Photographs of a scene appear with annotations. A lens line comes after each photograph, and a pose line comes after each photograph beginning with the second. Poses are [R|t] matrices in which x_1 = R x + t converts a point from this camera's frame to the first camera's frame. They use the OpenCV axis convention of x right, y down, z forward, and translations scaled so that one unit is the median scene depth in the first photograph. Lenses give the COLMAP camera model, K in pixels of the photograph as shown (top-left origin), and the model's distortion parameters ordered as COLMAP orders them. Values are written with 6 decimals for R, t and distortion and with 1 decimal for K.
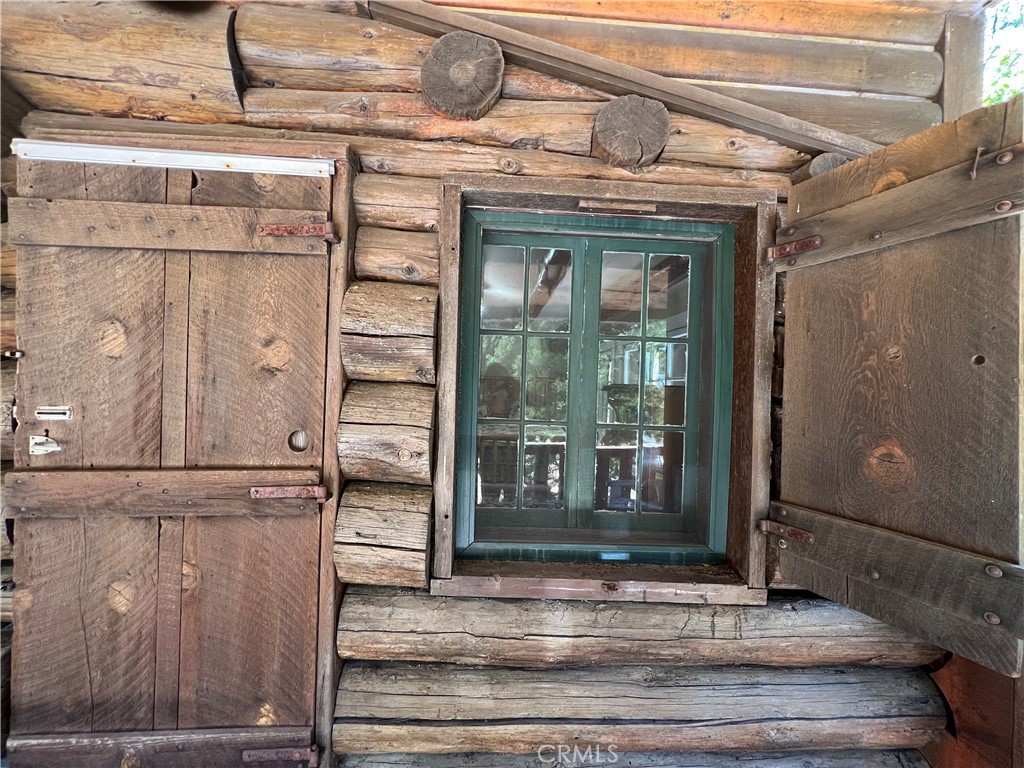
lens RADIAL K [[420.1, 0, 511.9], [0, 420.1, 383.9], [0, 0, 1]] dist [0.000762, -0.000218]
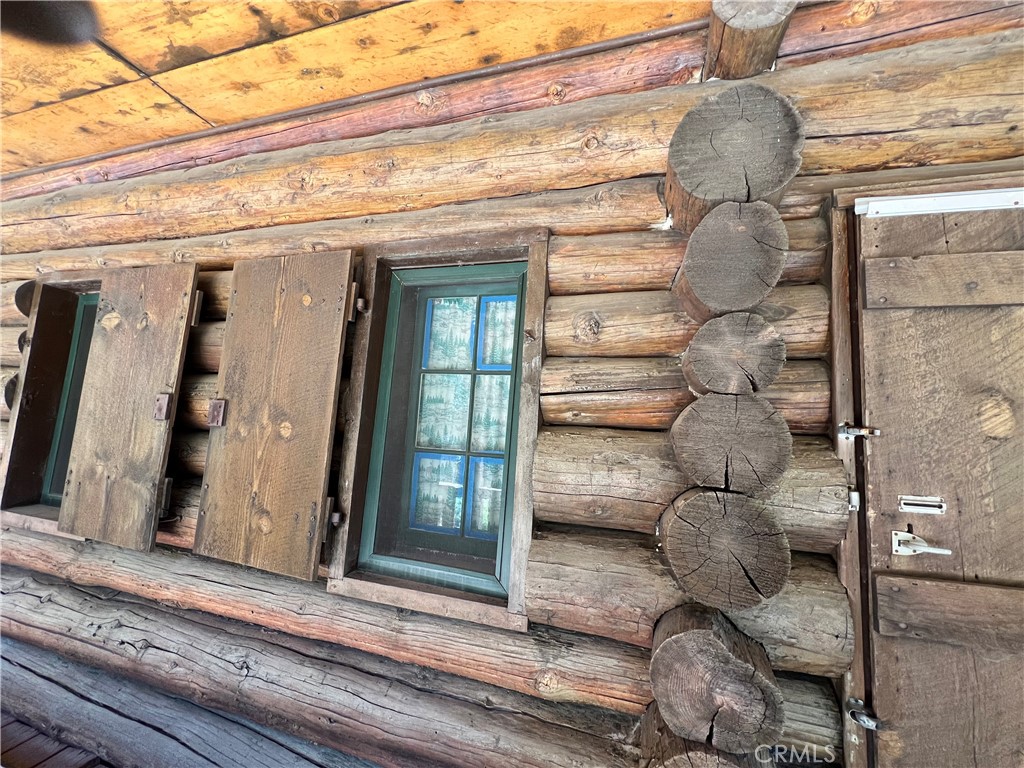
lens RADIAL K [[420.1, 0, 509.7], [0, 420.1, 378.8], [0, 0, 1]] dist [0.000762, -0.000218]
pose [[0.943284, -0.013113, -0.331728, -1.567037], [-0.032226, 0.990884, -0.130807, -0.041216], [0.330419, 0.134079, 0.934262, -0.067667]]
